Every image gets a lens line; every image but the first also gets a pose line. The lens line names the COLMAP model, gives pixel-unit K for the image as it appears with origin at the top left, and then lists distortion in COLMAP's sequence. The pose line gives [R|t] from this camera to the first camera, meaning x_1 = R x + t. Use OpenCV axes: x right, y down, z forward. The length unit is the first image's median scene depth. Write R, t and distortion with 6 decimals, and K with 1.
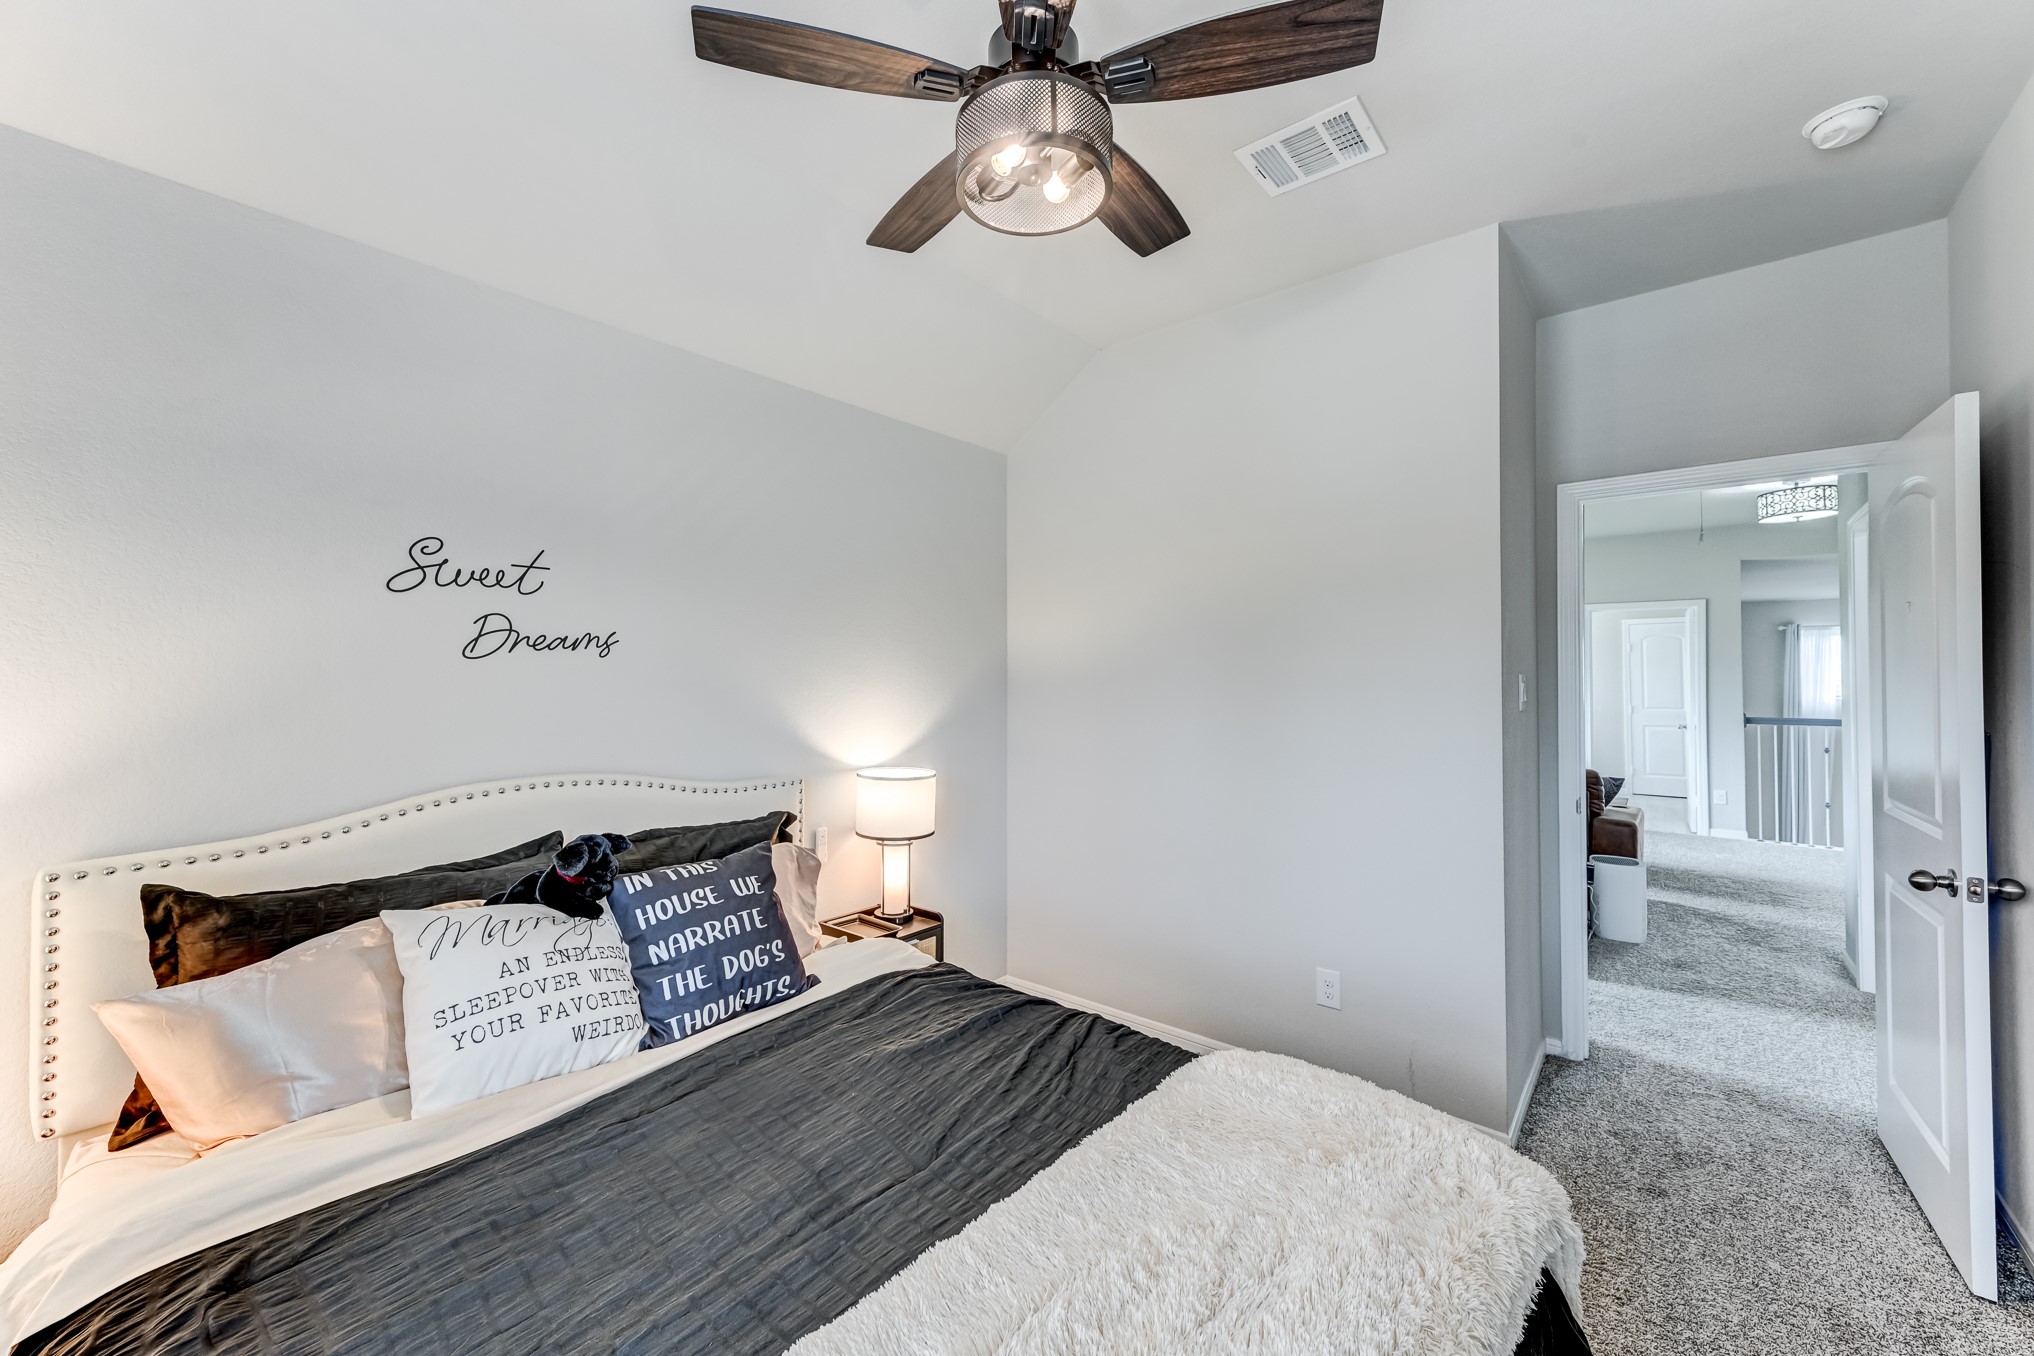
lens RADIAL K [[791.5, 0, 1014.7], [0, 791.5, 669.0], [0, 0, 1]] dist [0.012771, 0.000087]
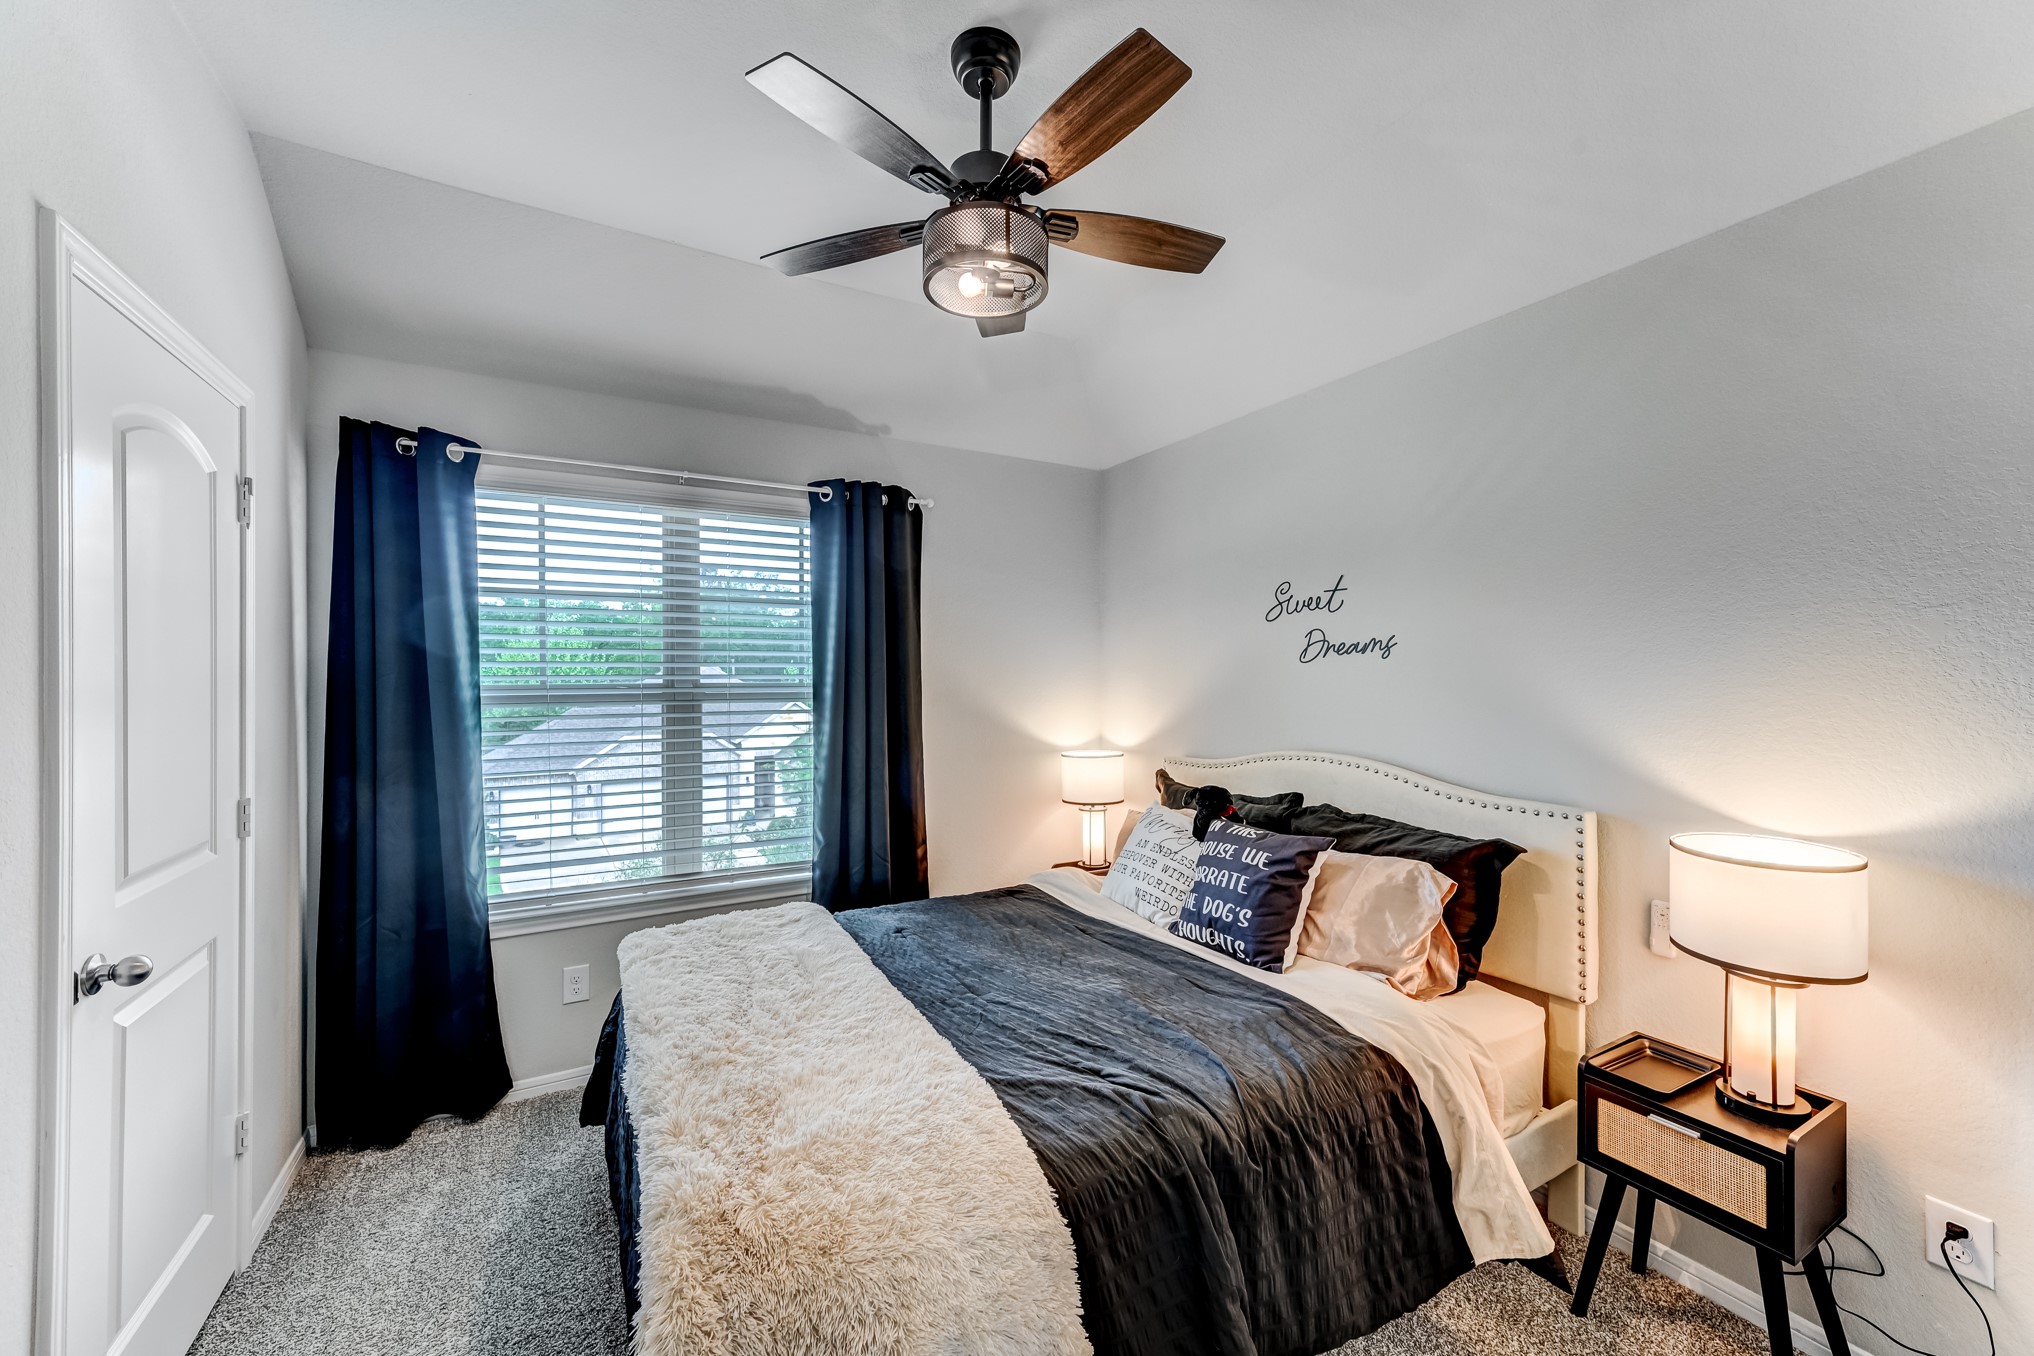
lens RADIAL K [[791.5, 0, 1016.7], [0, 791.5, 675.7], [0, 0, 1]] dist [0.012771, 0.000087]
pose [[-0.348504, 0.006248, -0.937286, 0.840198], [0.013054, 0.999913, 0.001812, 0.000790], [0.937216, -0.011603, -0.348556, 1.043506]]
